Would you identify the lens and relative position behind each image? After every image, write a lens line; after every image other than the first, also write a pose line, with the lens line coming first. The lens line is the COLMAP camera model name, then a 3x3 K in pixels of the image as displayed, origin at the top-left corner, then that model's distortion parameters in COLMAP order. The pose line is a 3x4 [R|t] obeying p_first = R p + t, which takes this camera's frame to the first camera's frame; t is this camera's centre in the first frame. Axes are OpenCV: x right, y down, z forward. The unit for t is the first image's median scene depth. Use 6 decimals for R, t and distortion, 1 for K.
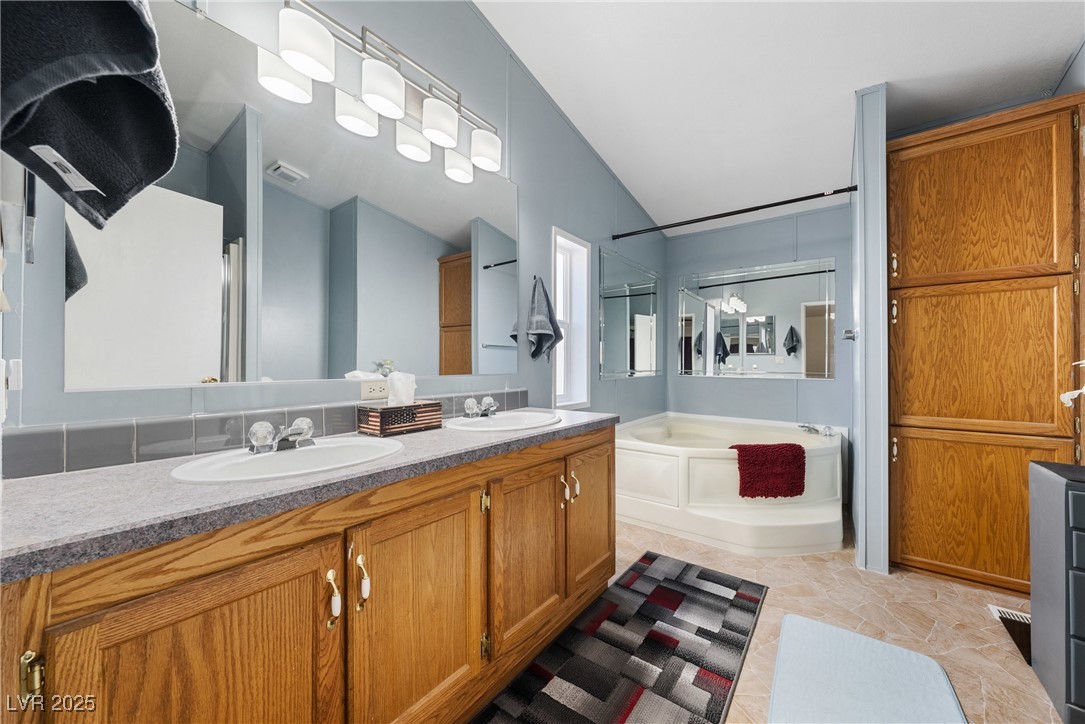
lens RADIAL K [[398.7, 0, 542.5], [0, 398.7, 362.0], [0, 0, 1]] dist [-0.000799, -0.000056]
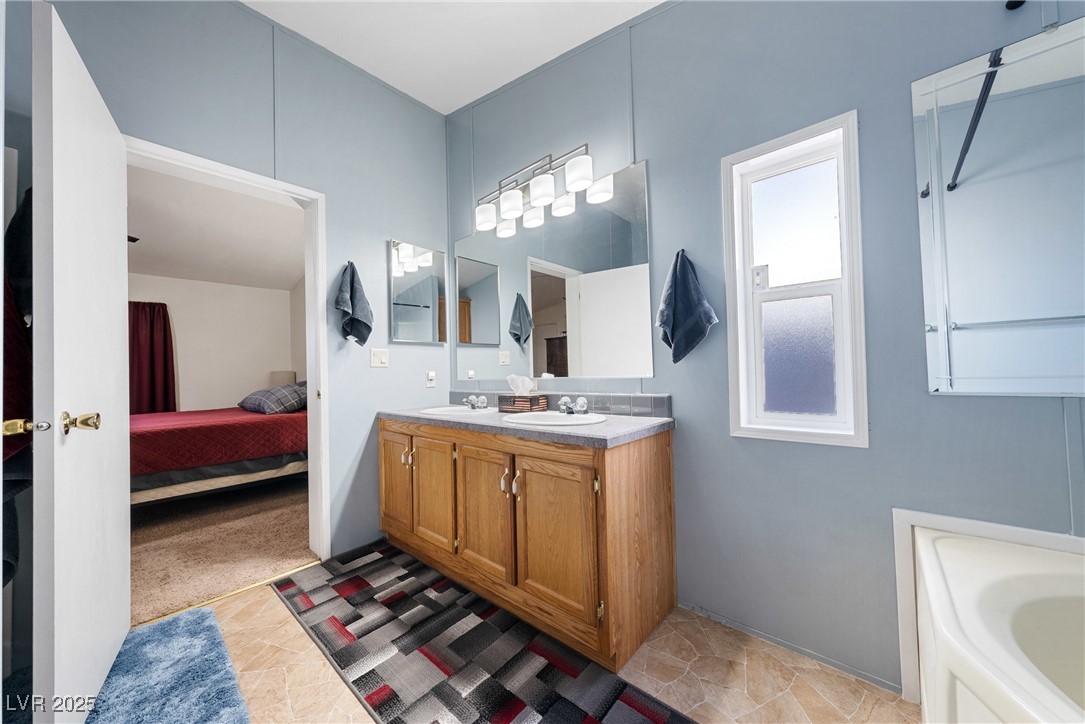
lens RADIAL K [[372.0, 0, 542.5], [0, 372.0, 362.0], [0, 0, 1]] dist [0.001278, 0.000056]
pose [[-0.077414, -0.019791, -0.996803, 1.117316], [0.031204, 0.999265, -0.022264, 0.012159], [0.996511, -0.032828, -0.076740, 1.217338]]
